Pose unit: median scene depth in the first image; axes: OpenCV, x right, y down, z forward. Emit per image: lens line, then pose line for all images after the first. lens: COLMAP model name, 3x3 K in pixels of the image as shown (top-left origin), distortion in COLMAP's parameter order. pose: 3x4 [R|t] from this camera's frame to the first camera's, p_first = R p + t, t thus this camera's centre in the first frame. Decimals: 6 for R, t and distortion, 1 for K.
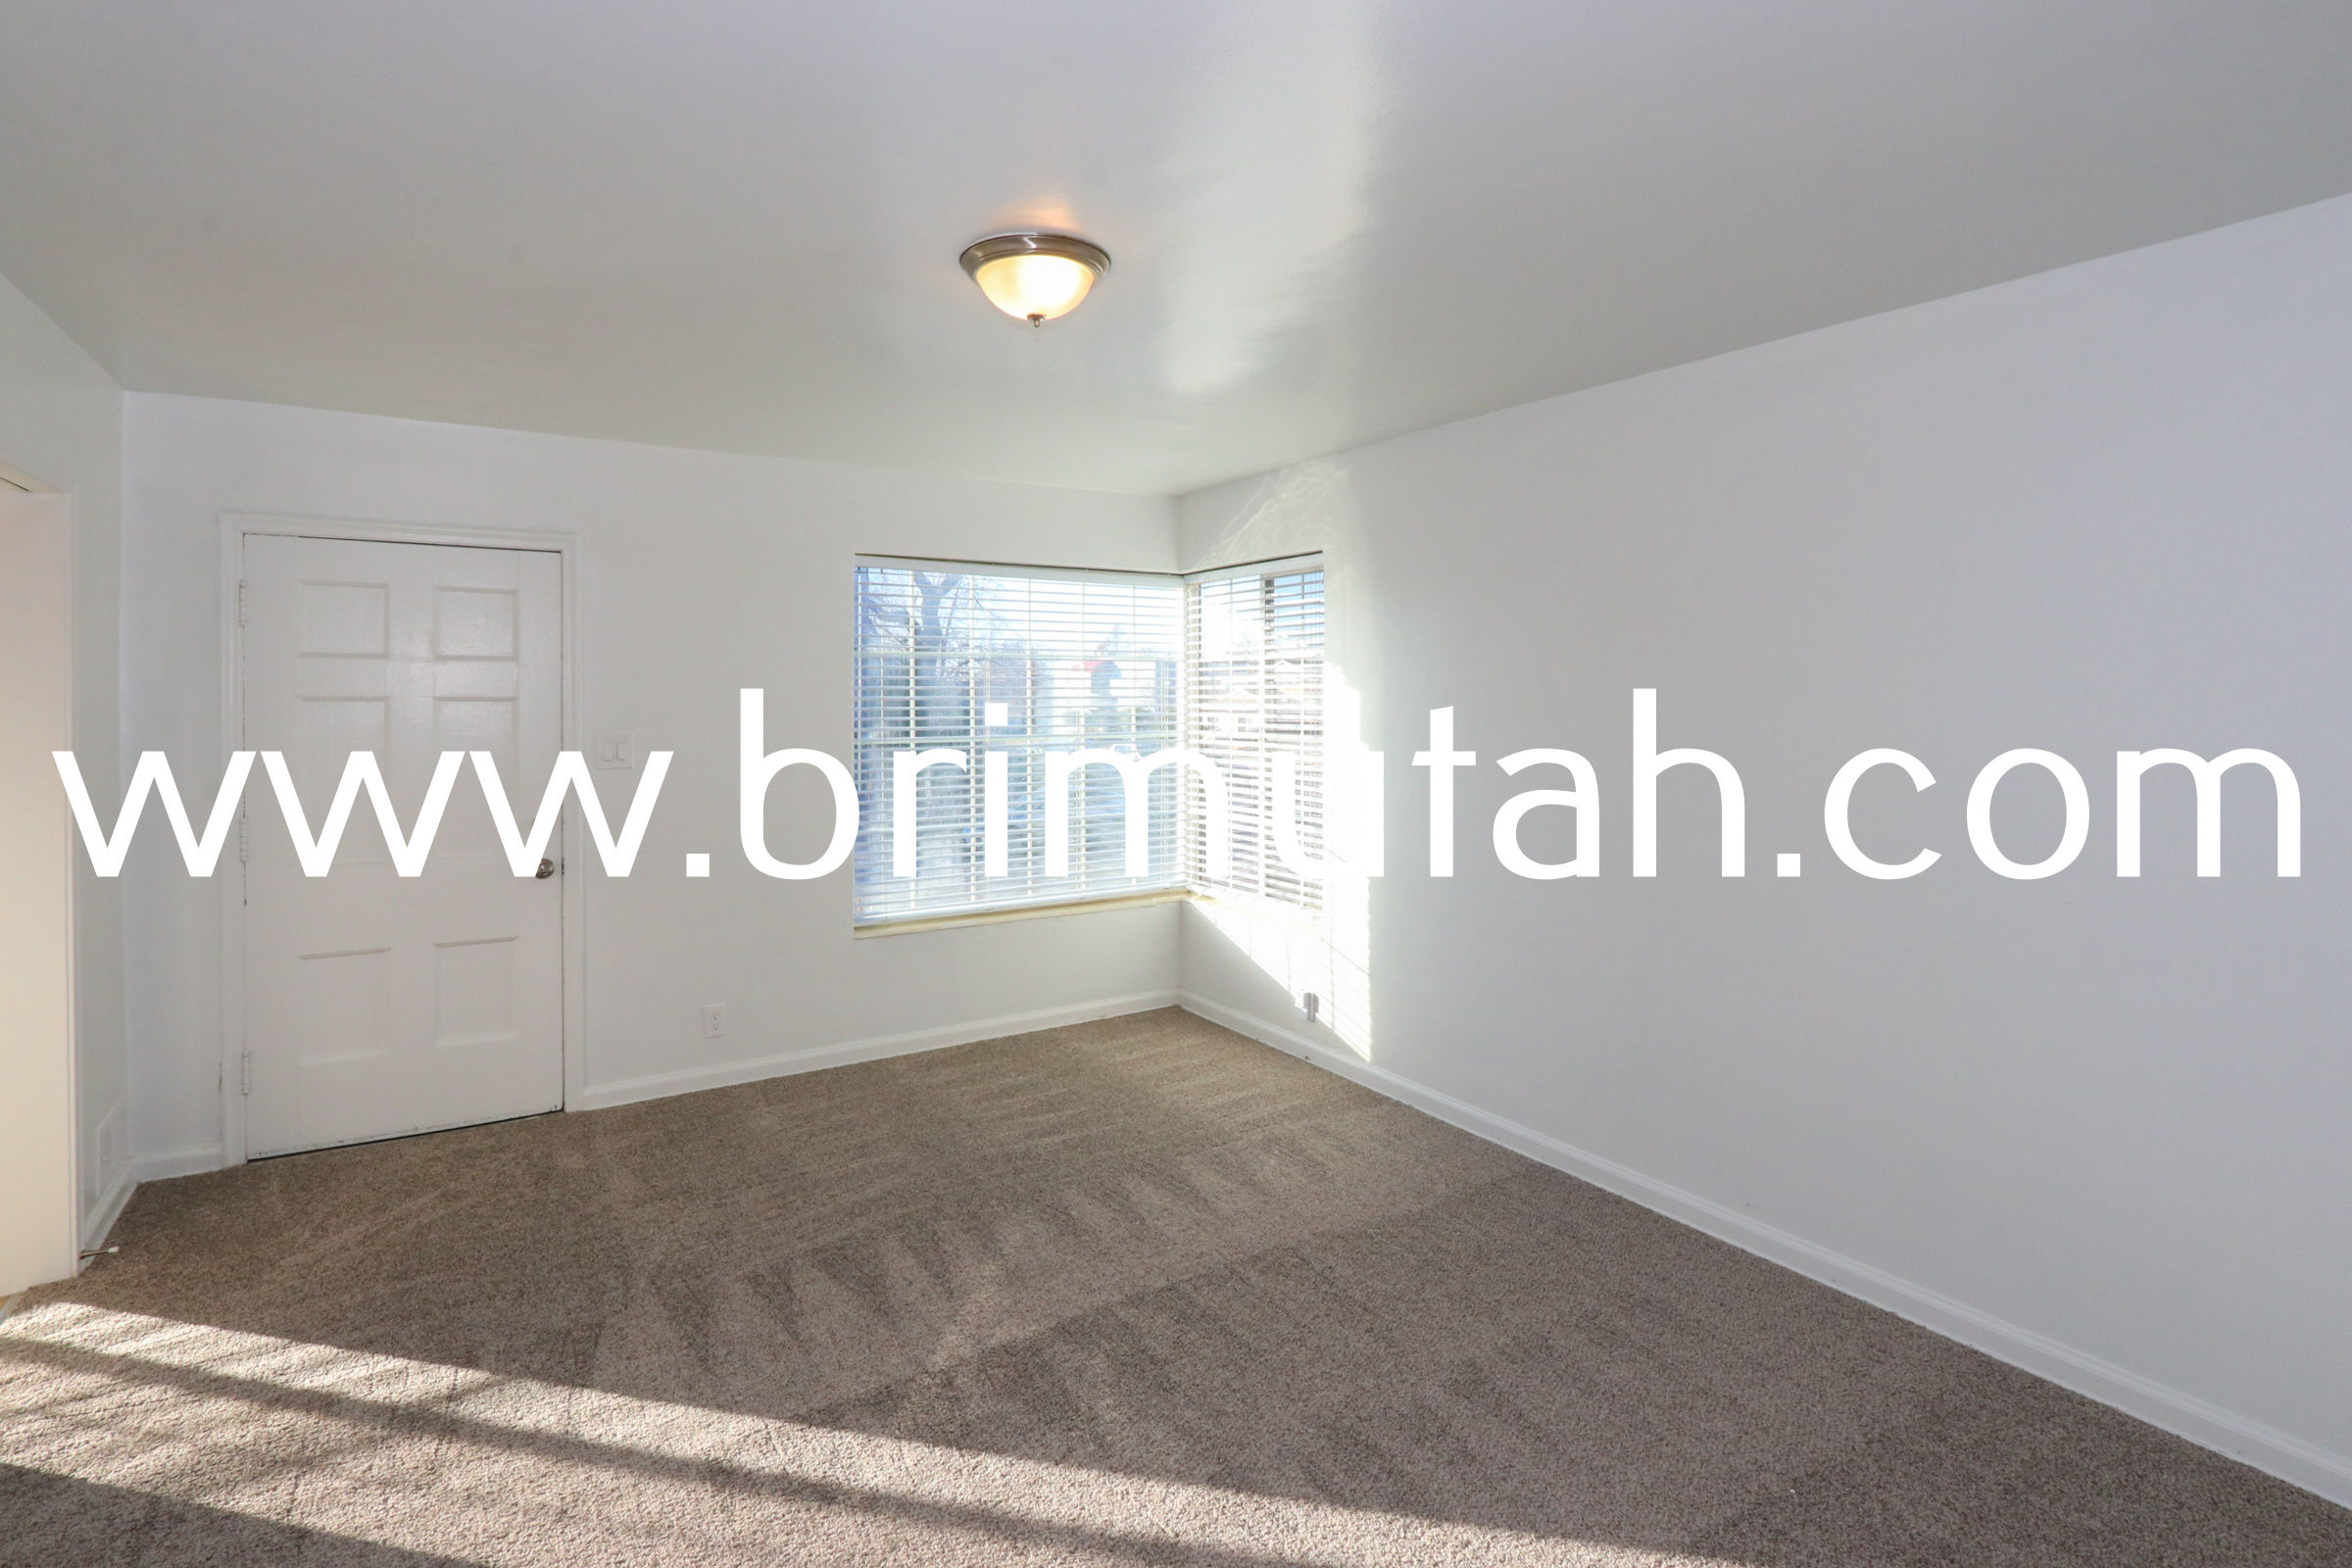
lens RADIAL K [[1139.8, 0, 1171.2], [0, 1139.8, 697.0], [0, 0, 1]] dist [0.001920, 0.000044]
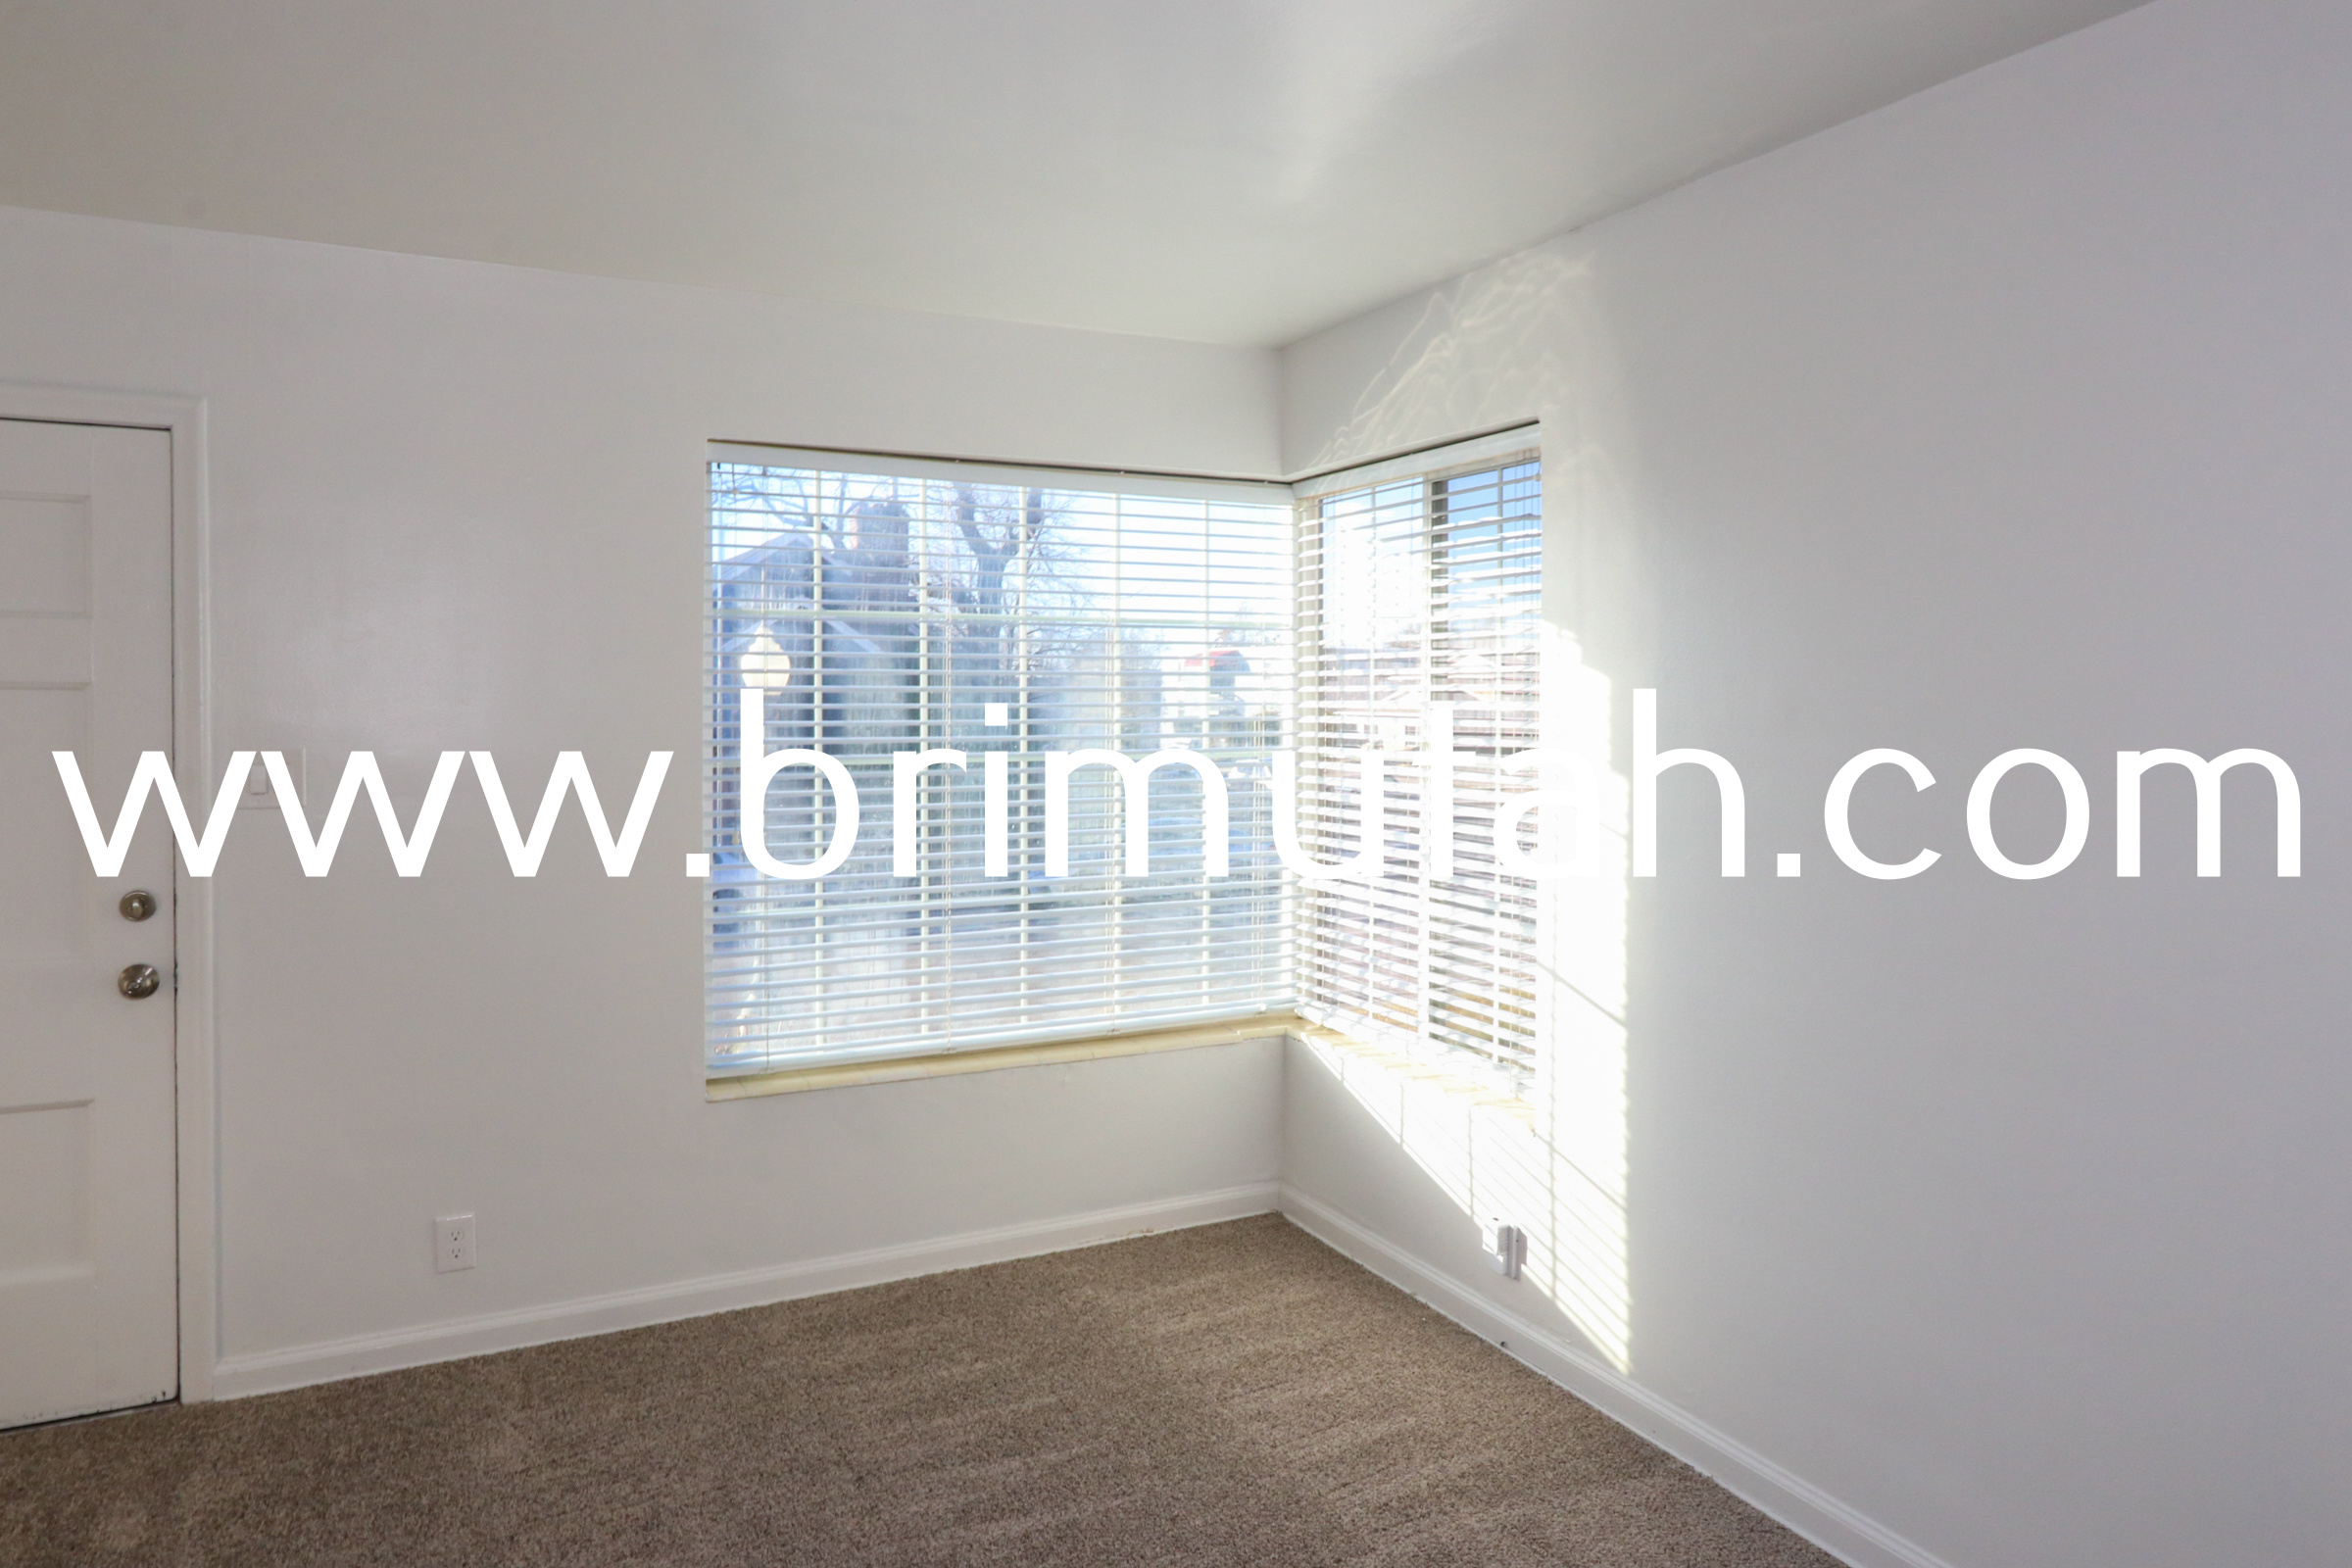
lens RADIAL K [[1430.2, 0, 1114.3], [0, 1430.2, 713.4], [0, 0, 1]] dist [-0.004556, 0.000363]
pose [[0.989412, 0.003713, -0.145085, 0.031225], [-0.002133, 0.999937, 0.011044, 0.005147], [0.145117, -0.010617, 0.989358, 0.288289]]
